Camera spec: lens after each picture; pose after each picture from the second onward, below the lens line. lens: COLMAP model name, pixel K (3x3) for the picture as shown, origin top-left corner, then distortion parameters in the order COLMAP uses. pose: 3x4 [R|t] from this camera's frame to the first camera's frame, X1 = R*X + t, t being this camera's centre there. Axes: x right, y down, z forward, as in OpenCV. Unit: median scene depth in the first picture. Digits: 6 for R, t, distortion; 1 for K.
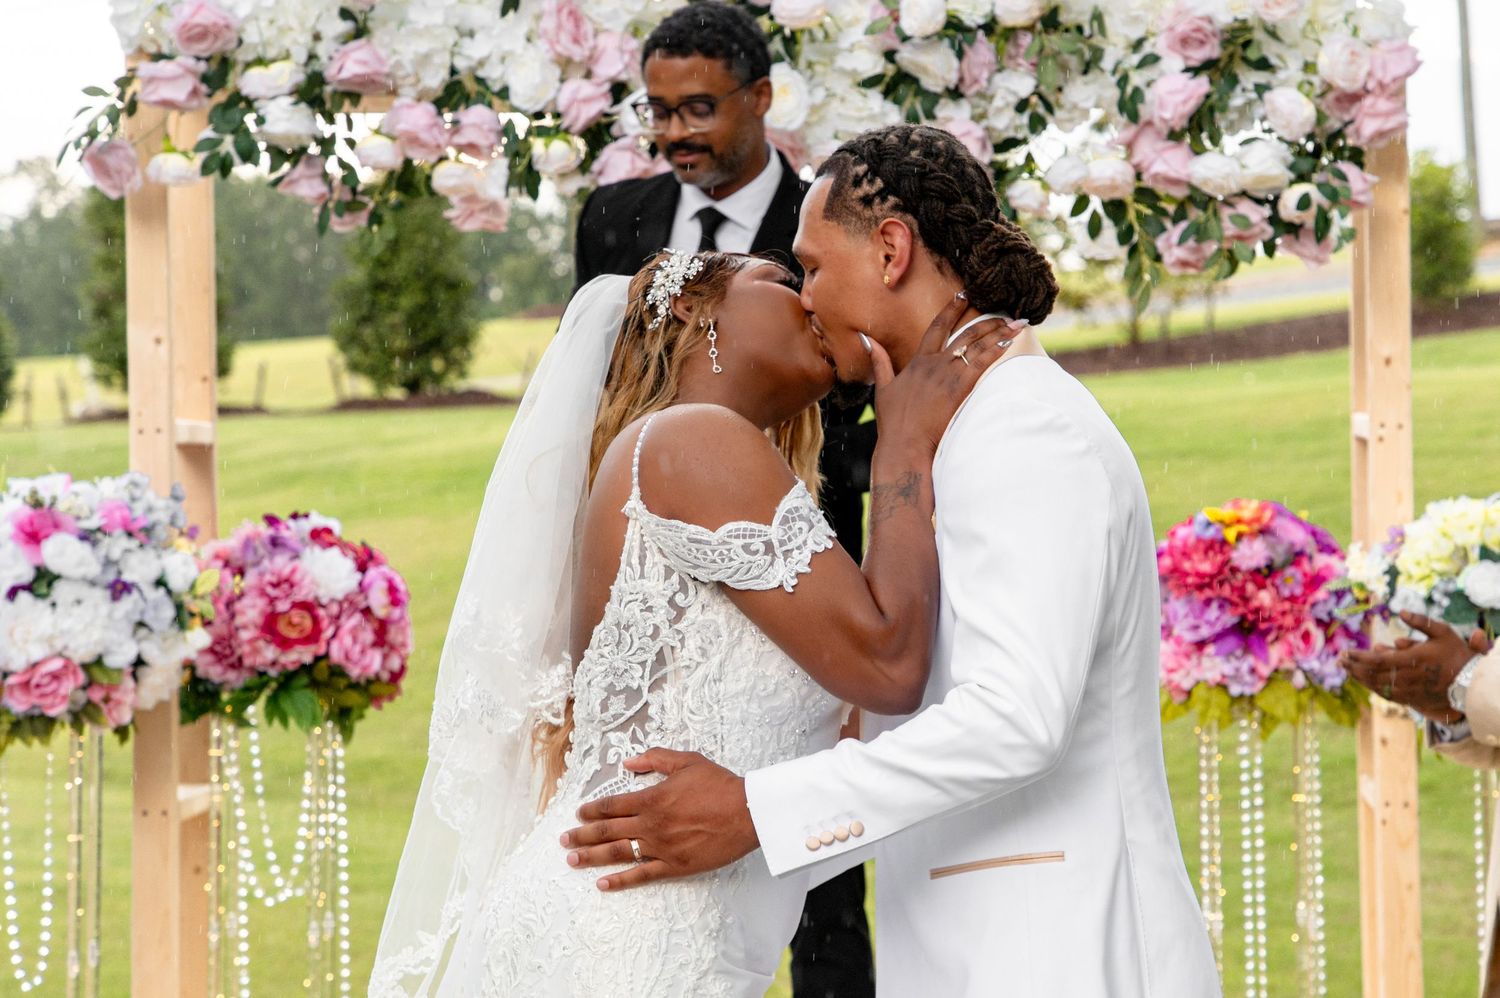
lens RADIAL K [[4627.5, 0, 791.3], [0, 4627.5, 520.0], [0, 0, 1]] dist [0.529710, 0.000000]
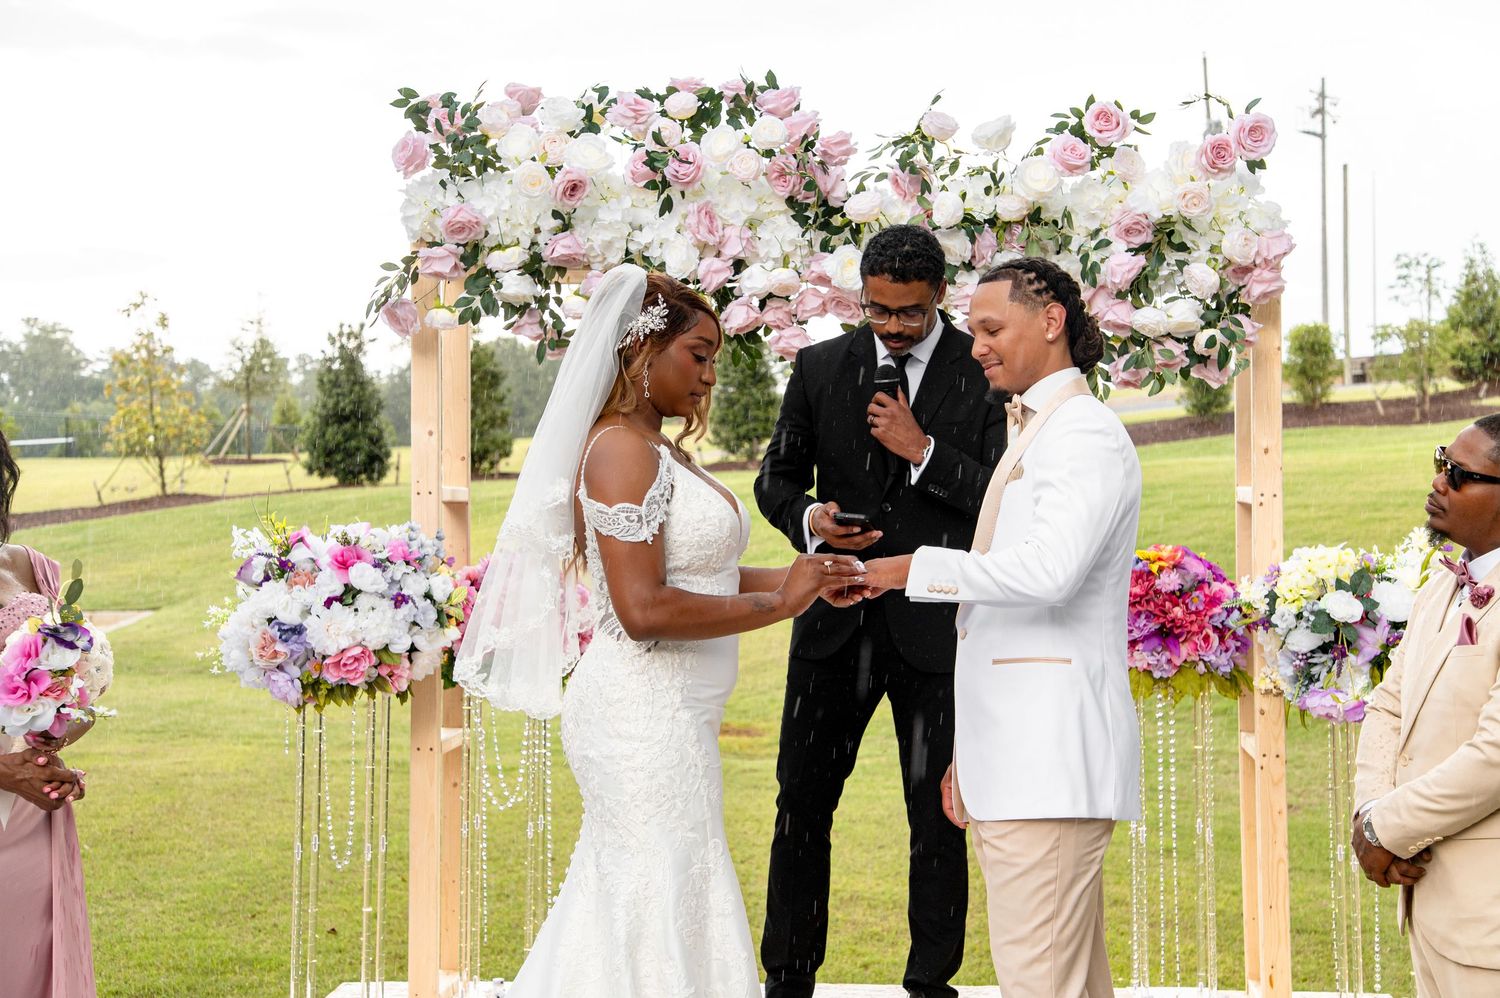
lens RADIAL K [[2509.3, 0, 626.1], [0, 2509.3, 506.7], [0, 0, 1]] dist [0.181544, 0.000000]
pose [[0.996929, 0.007716, -0.077926, -0.009778], [-0.008564, 0.999908, -0.010560, -0.006685], [0.077837, 0.011195, 0.996903, 0.199769]]
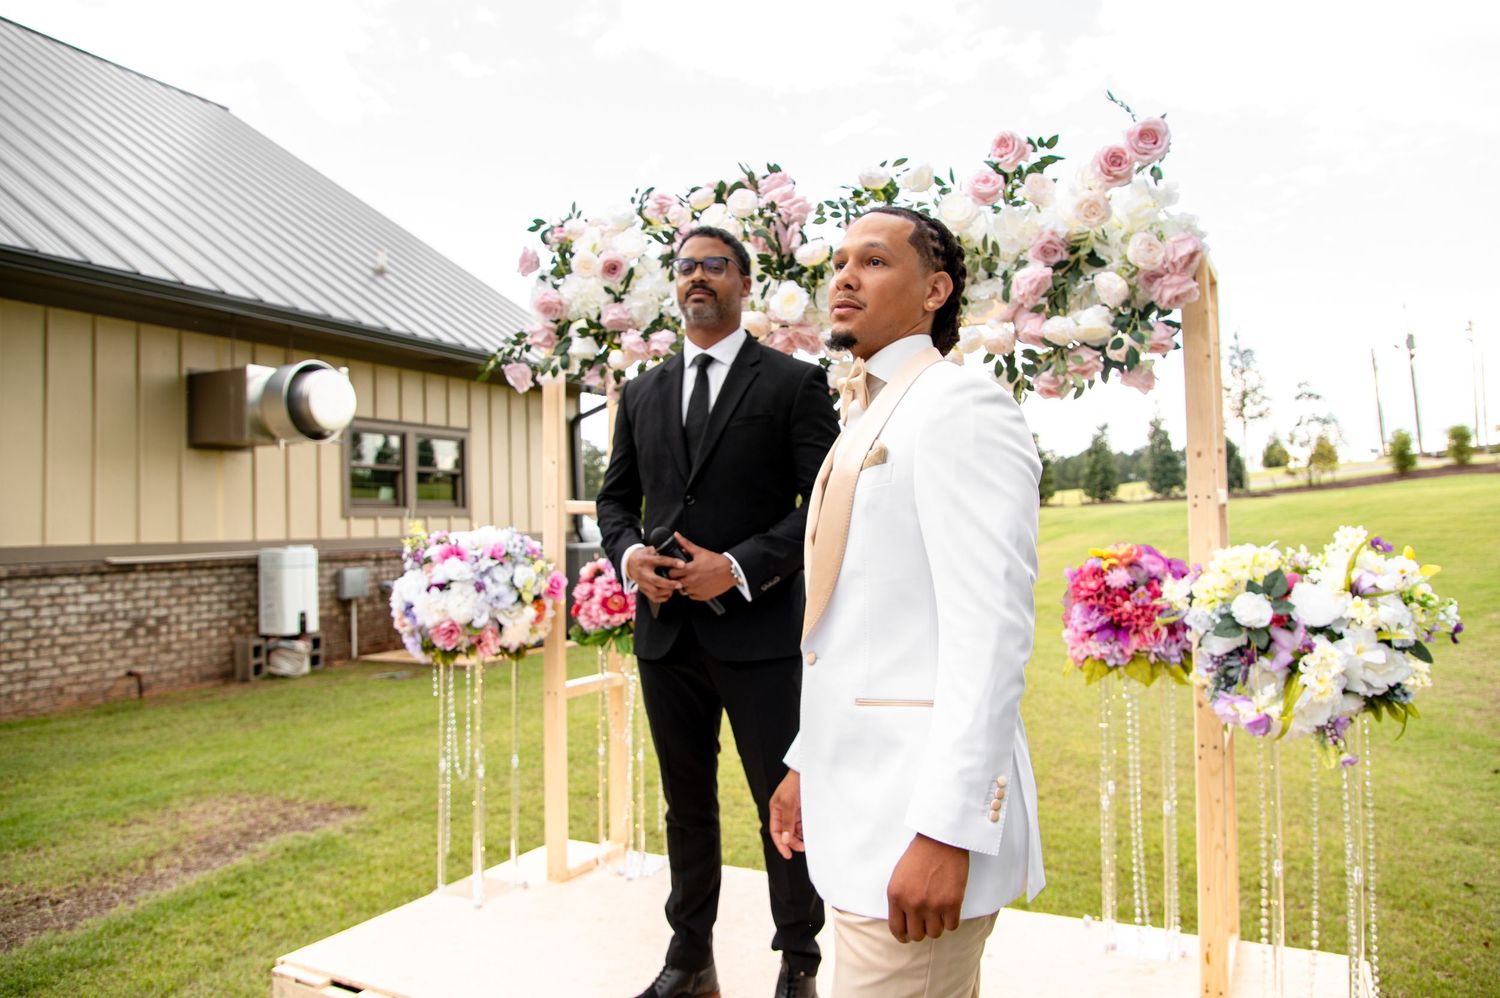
lens RADIAL K [[939.8, 0, 831.7], [0, 939.8, 494.7], [0, 0, 1]] dist [-0.052288, 0.004045]
pose [[0.904332, -0.013539, -0.426616, 0.152198], [-0.002704, 0.999295, -0.037446, -0.009359], [0.426822, 0.035017, 0.903657, 0.691208]]
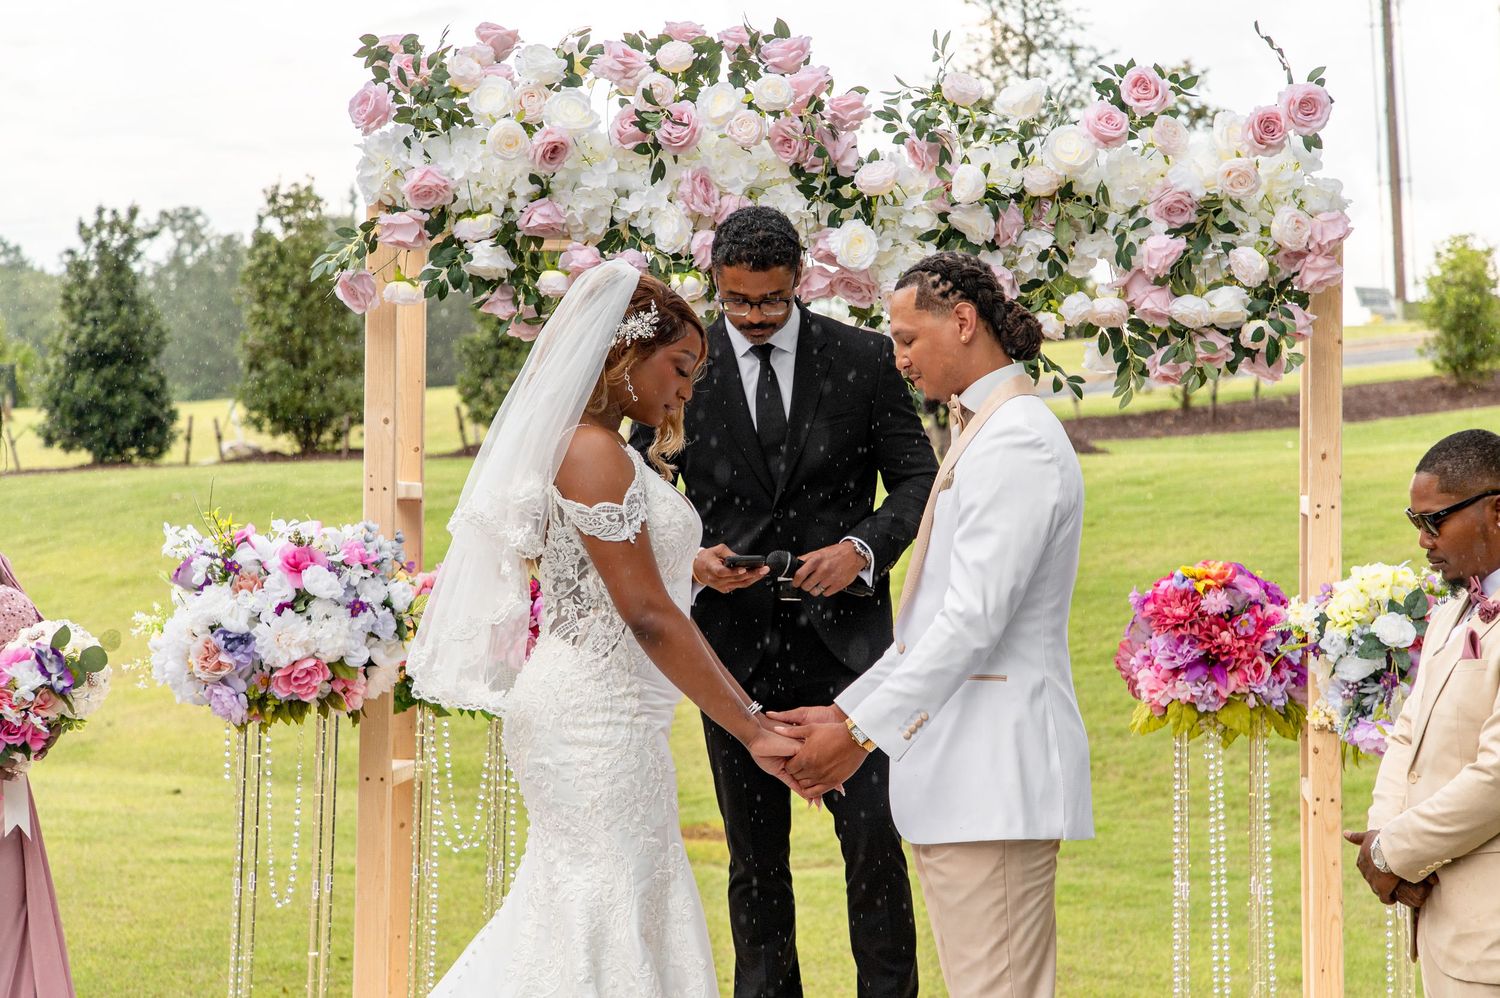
lens RADIAL K [[4608.5, 0, 753.0], [0, 4608.5, 476.8], [0, 0, 1]] dist [0.806662, 0.000000]
pose [[0.999396, 0.023026, -0.026044, 0.003124], [-0.023484, 0.999572, -0.017439, -0.002085], [0.025632, 0.018040, 0.999509, -0.306521]]
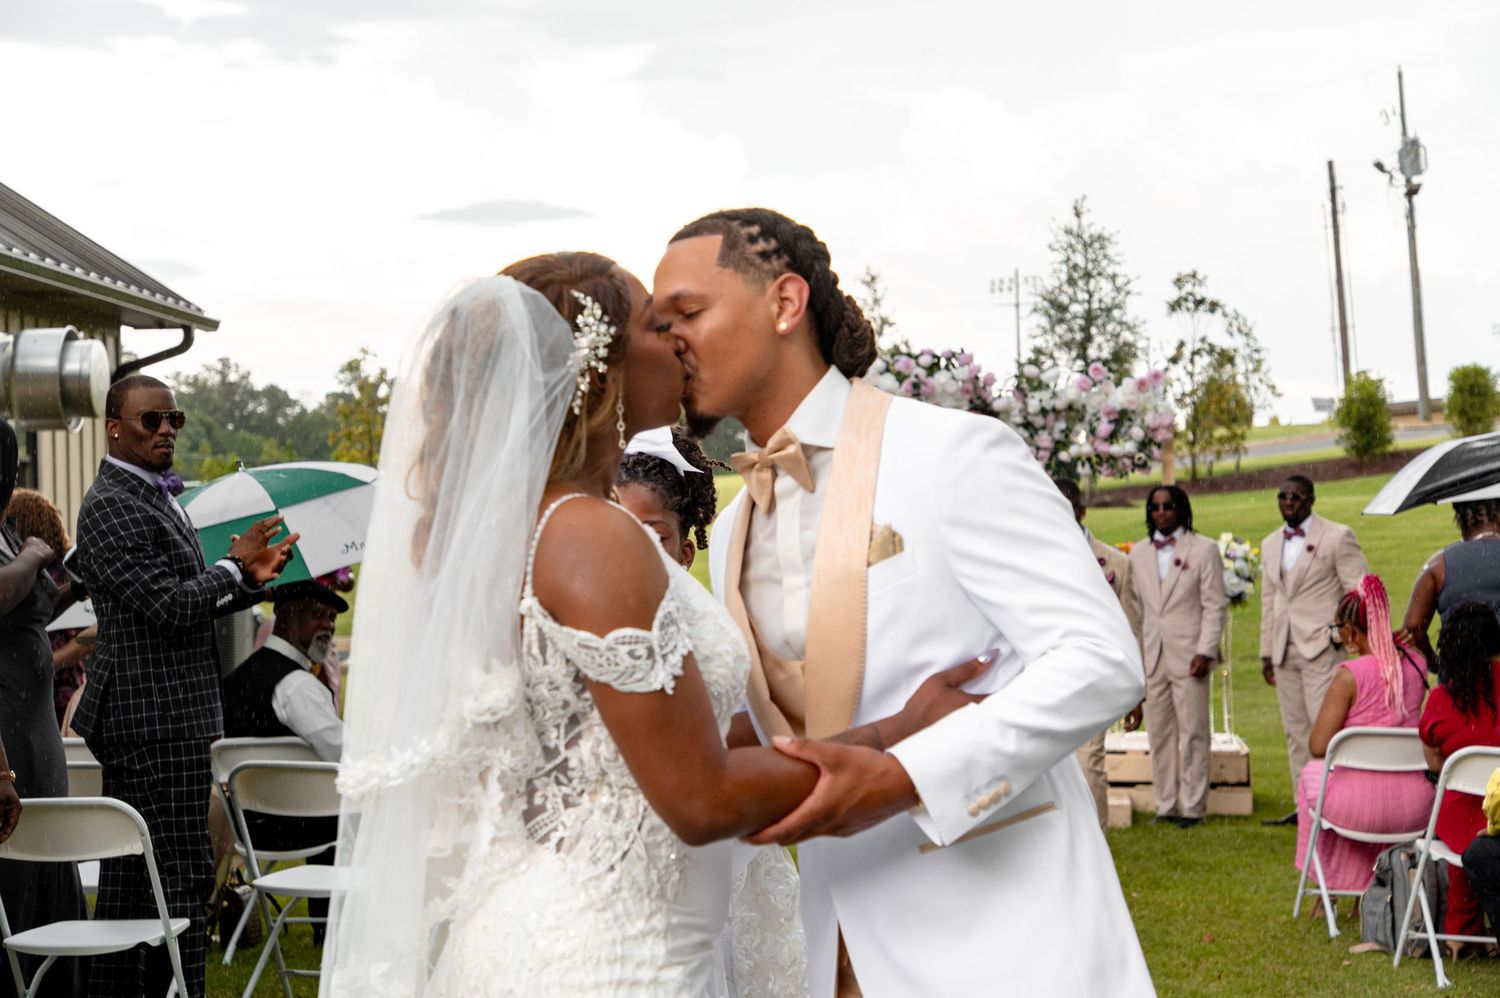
lens RADIAL K [[4328.9, 0, 748.0], [0, 4328.9, 499.7], [0, 0, 1]] dist [0.619153, 0.000000]
pose [[0.998174, 0.000797, -0.060404, 0.010043], [-0.002465, 0.999618, -0.027545, 0.056248], [0.060359, 0.027643, 0.997794, -2.345914]]
